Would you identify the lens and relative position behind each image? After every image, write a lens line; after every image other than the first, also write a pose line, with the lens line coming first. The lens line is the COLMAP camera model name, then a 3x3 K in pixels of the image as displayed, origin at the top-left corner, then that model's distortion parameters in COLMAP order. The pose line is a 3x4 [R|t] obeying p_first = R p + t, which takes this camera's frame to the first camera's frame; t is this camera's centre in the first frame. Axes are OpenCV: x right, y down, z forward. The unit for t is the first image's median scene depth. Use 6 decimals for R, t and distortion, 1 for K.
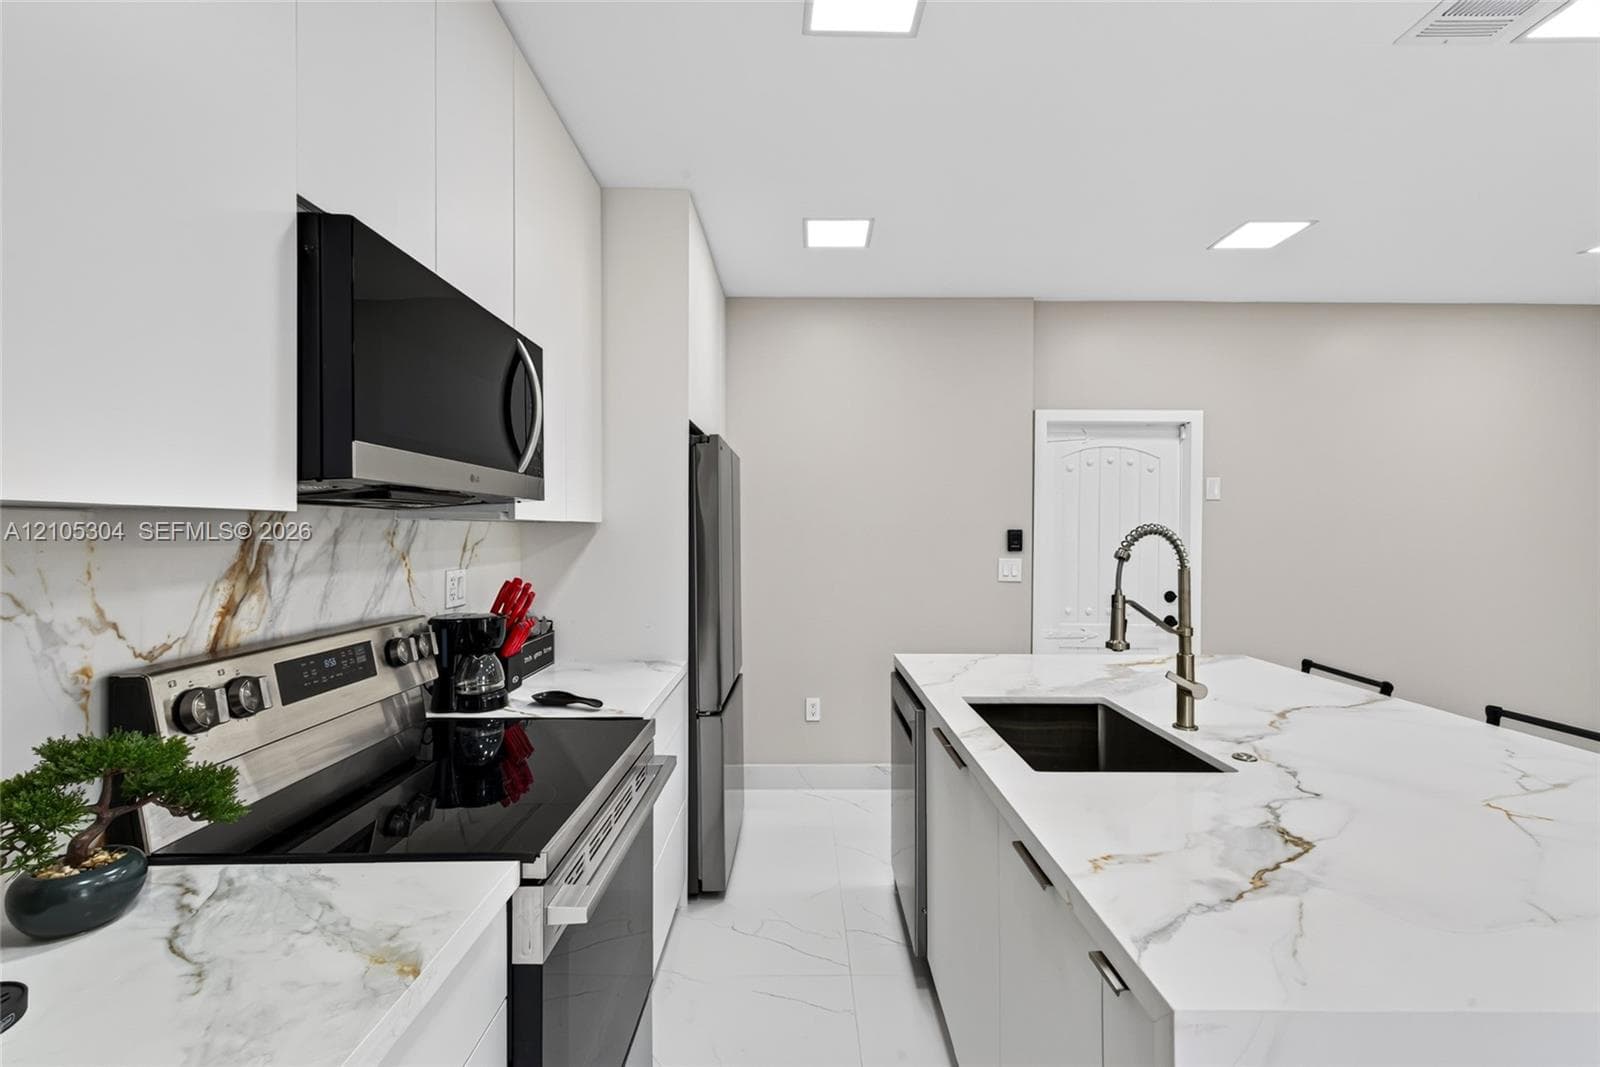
lens RADIAL K [[710.2, 0, 809.6], [0, 710.2, 533.4], [0, 0, 1]] dist [-0.014422, 0.001765]
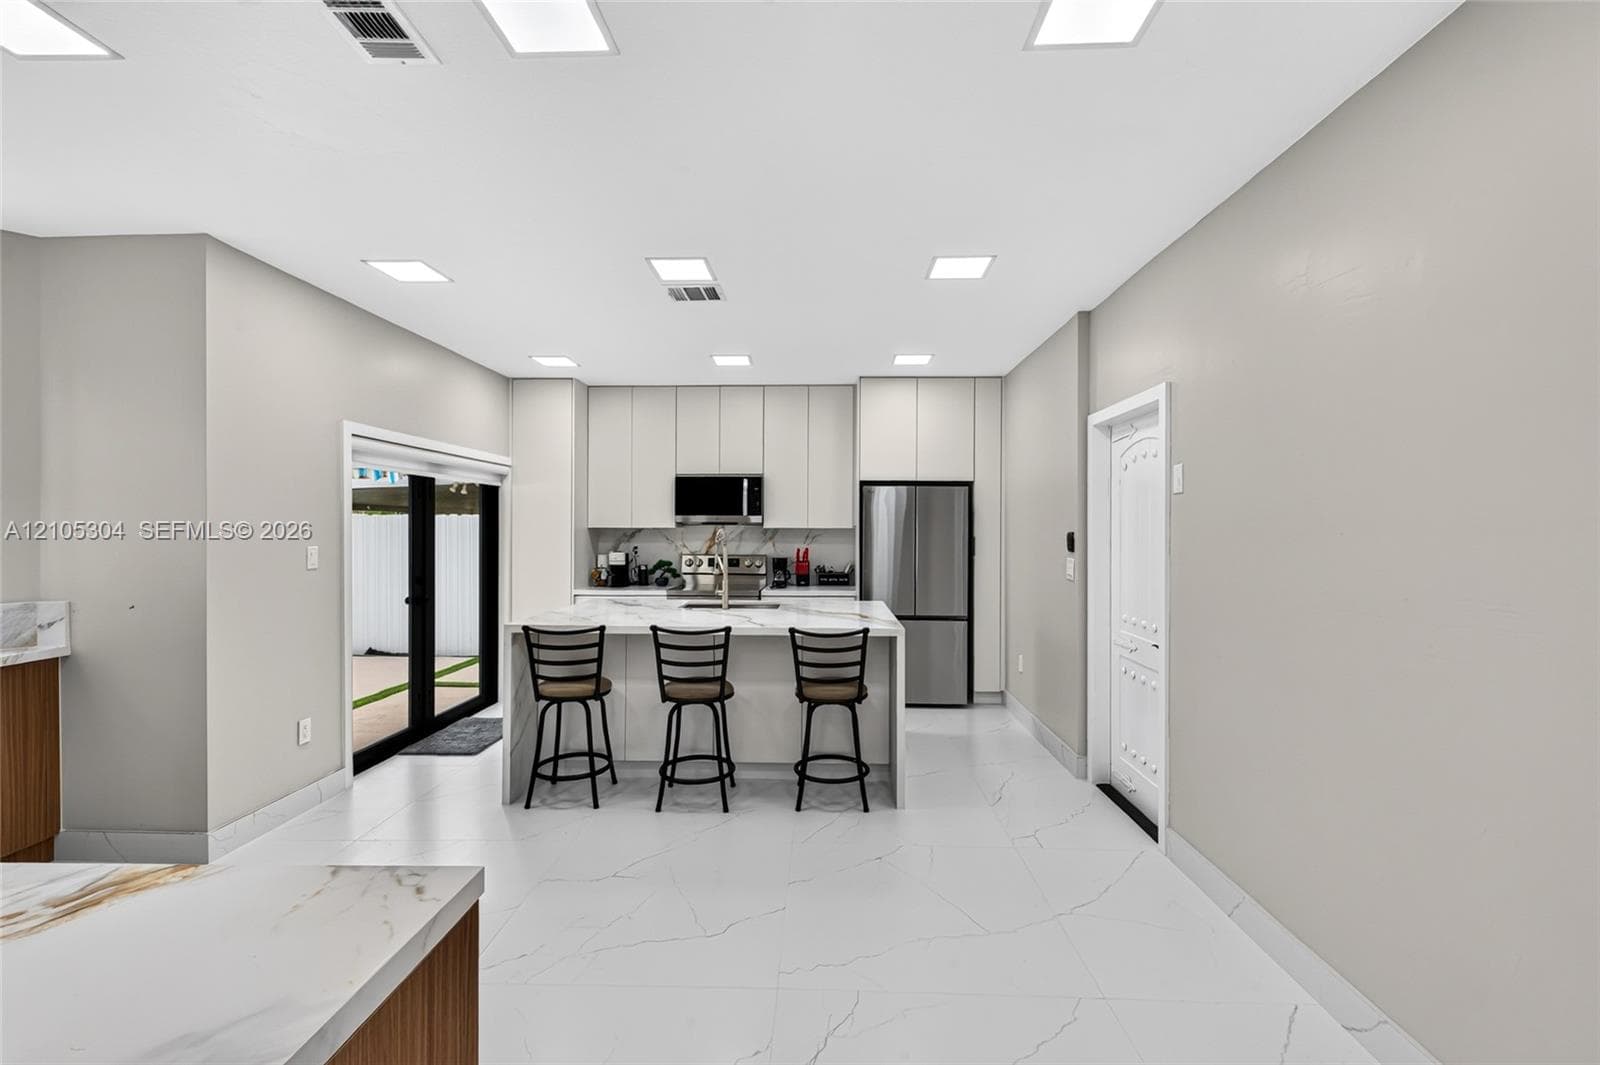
lens RADIAL K [[710.2, 0, 802.3], [0, 710.2, 535.5], [0, 0, 1]] dist [-0.014422, 0.001765]
pose [[-0.043230, 0.000794, -0.999065, 2.860105], [-0.014393, 0.999895, 0.001417, 0.009916], [0.998961, 0.014441, -0.043214, 1.309456]]
